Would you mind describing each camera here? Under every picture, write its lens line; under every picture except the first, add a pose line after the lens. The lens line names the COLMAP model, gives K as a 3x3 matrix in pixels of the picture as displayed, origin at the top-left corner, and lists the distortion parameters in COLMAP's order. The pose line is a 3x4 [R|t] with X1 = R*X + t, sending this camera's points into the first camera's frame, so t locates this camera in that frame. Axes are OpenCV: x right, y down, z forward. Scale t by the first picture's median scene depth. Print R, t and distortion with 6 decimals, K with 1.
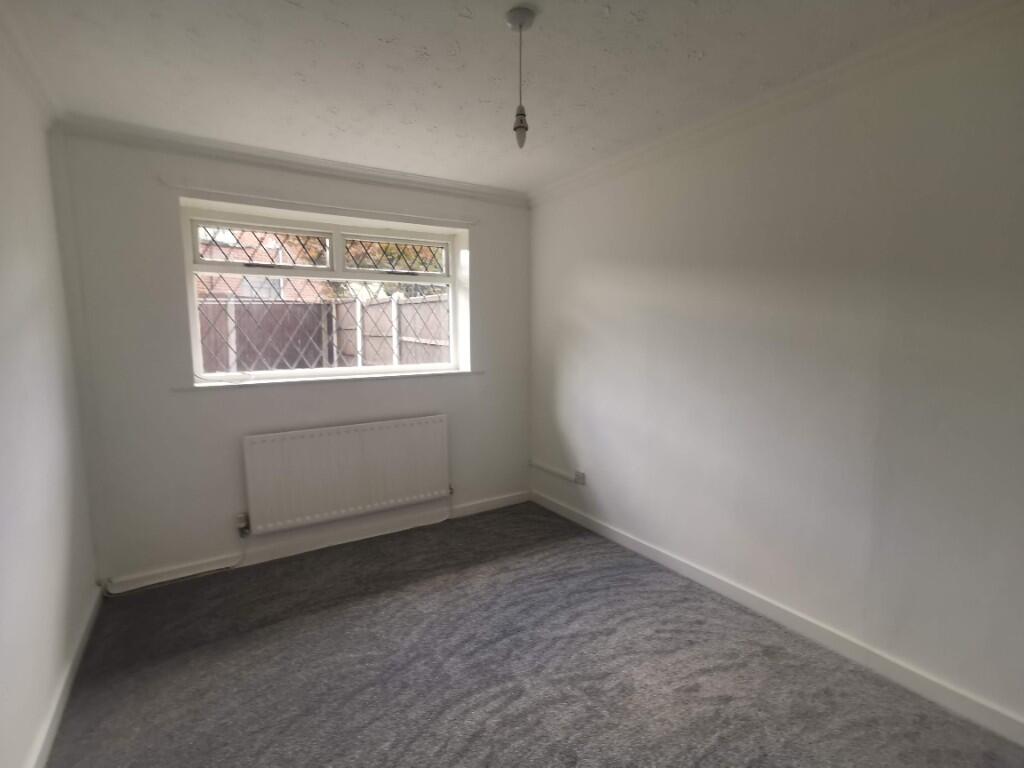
lens RADIAL K [[481.3, 0, 512.2], [0, 481.3, 389.9], [0, 0, 1]] dist [-0.002306, -0.000190]
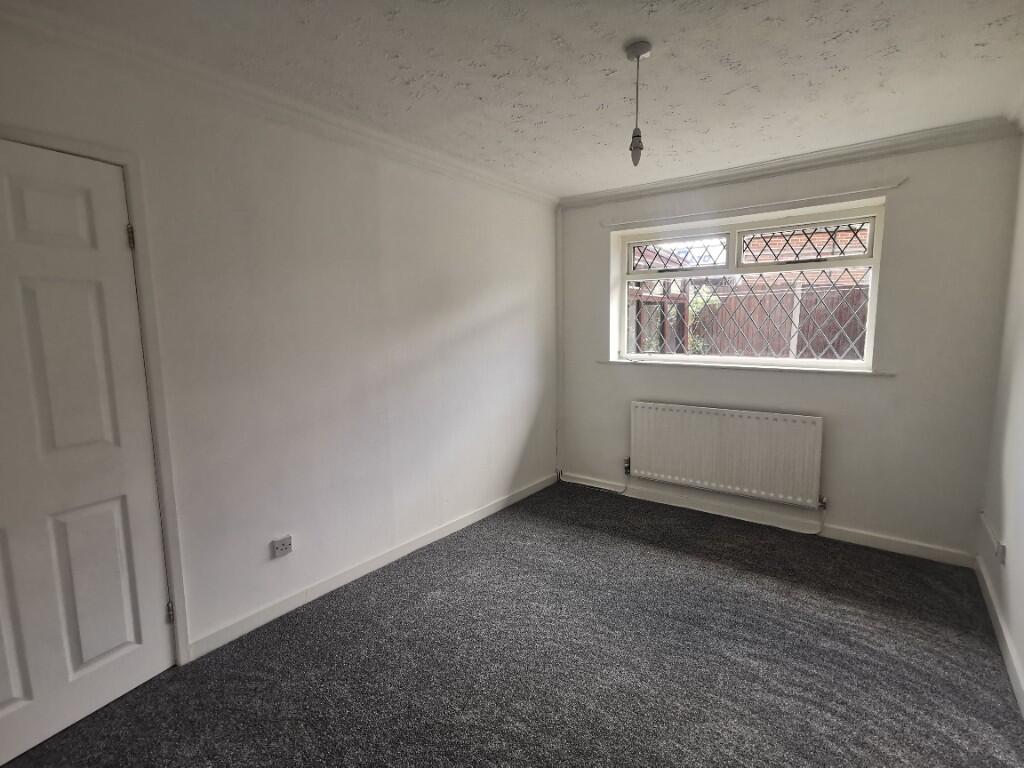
lens RADIAL K [[448.8, 0, 512.0], [0, 448.8, 384.0], [0, 0, 1]] dist [-0.000981, 0.018141]
pose [[0.411829, 0.123639, -0.902835, 0.423267], [-0.103865, 0.990665, 0.088289, -0.027260], [0.905323, 0.057413, 0.420826, 0.149228]]
